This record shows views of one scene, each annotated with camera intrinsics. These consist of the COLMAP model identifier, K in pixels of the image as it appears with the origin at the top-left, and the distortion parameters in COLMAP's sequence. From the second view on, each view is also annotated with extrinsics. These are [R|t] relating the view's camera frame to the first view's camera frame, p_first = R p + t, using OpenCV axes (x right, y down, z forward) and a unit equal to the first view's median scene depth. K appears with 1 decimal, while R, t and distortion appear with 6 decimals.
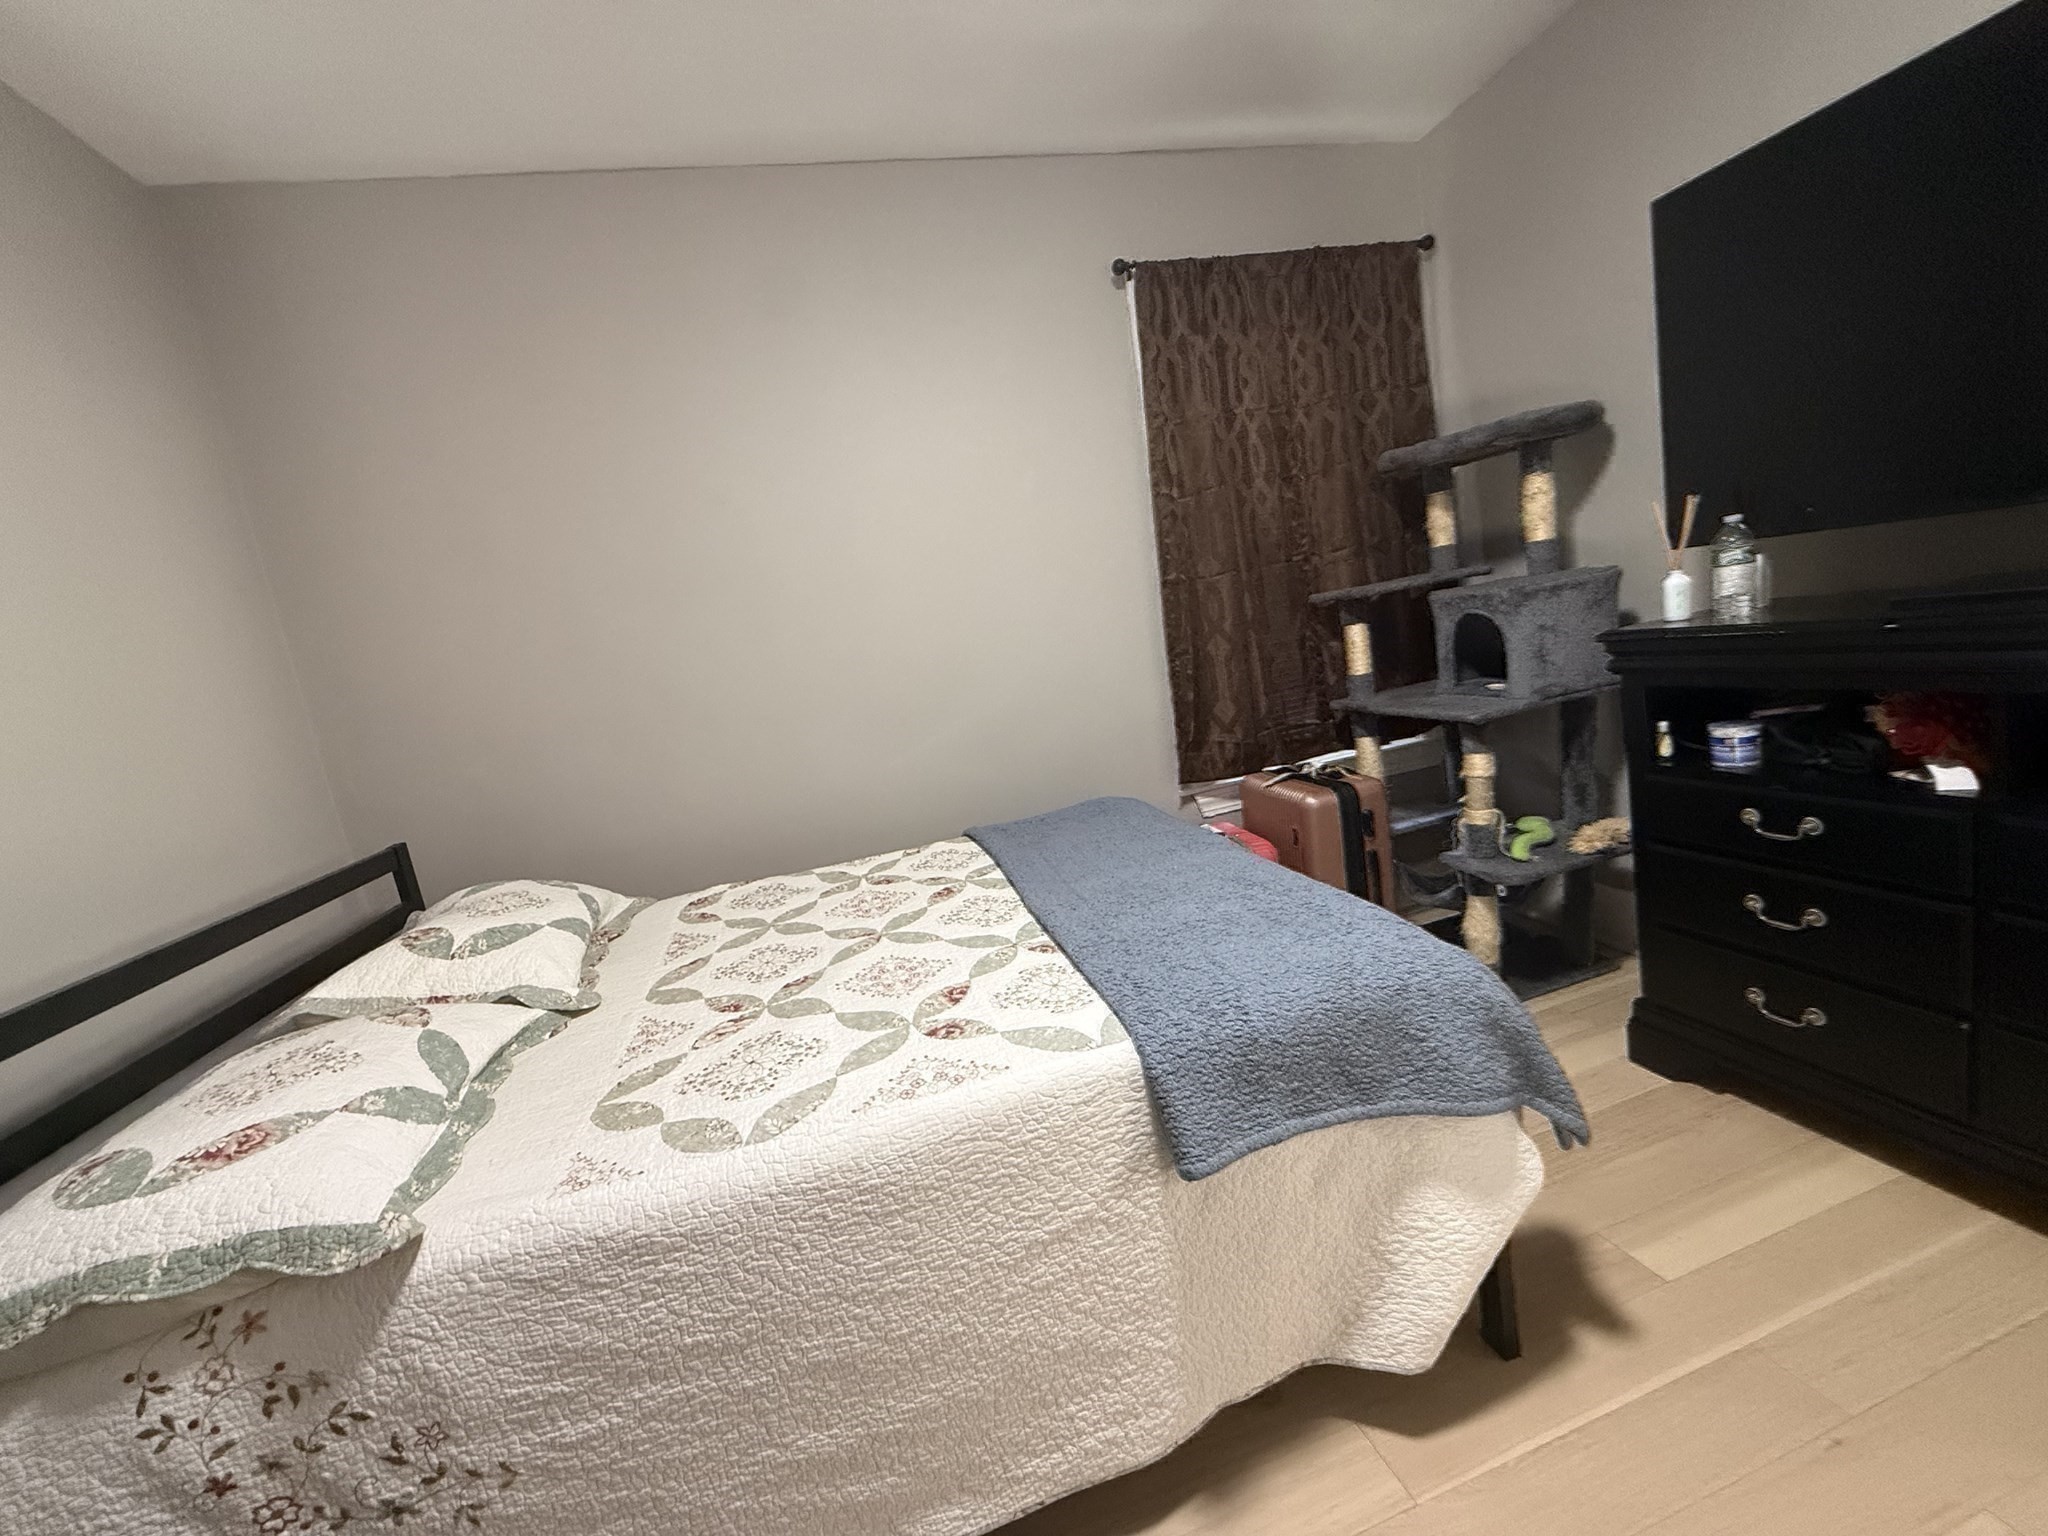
lens RADIAL K [[821.8, 0, 1024.0], [0, 821.8, 768.0], [0, 0, 1]] dist [-0.000339, -0.000209]
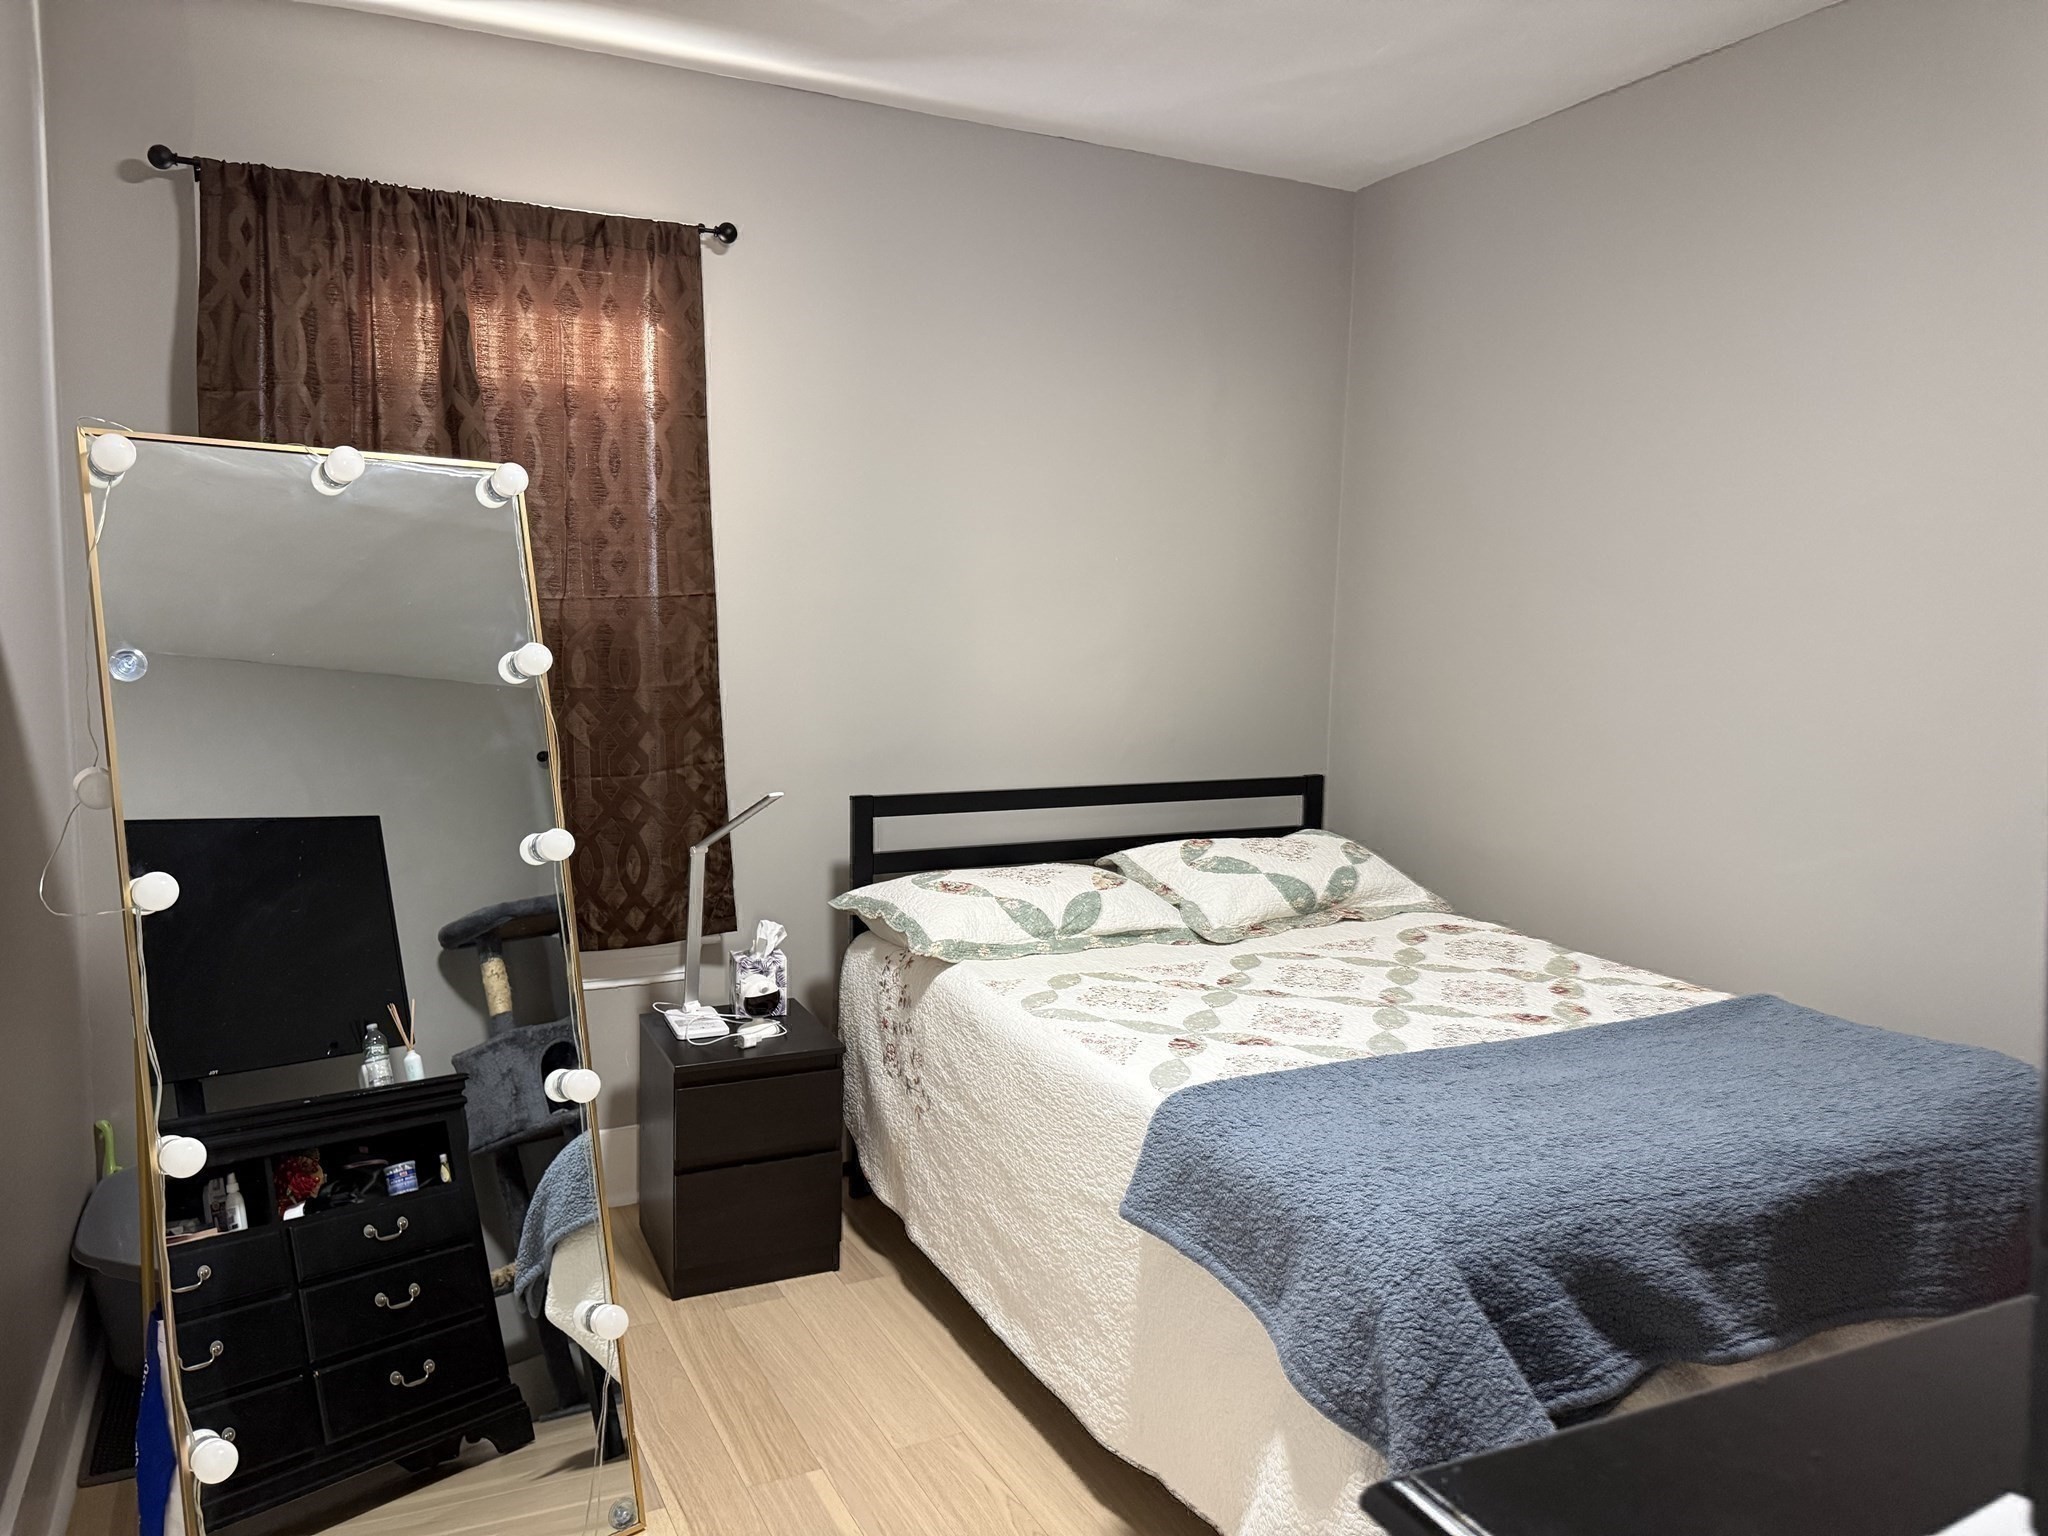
lens RADIAL K [[1465.4, 0, 1024.0], [0, 1465.4, 768.0], [0, 0, 1]] dist [0.082085, -0.000174]
pose [[0.195087, 0.268889, -0.943207, 1.743798], [-0.207488, 0.951234, 0.228262, -0.485836], [0.958587, 0.151173, 0.241364, 0.226971]]
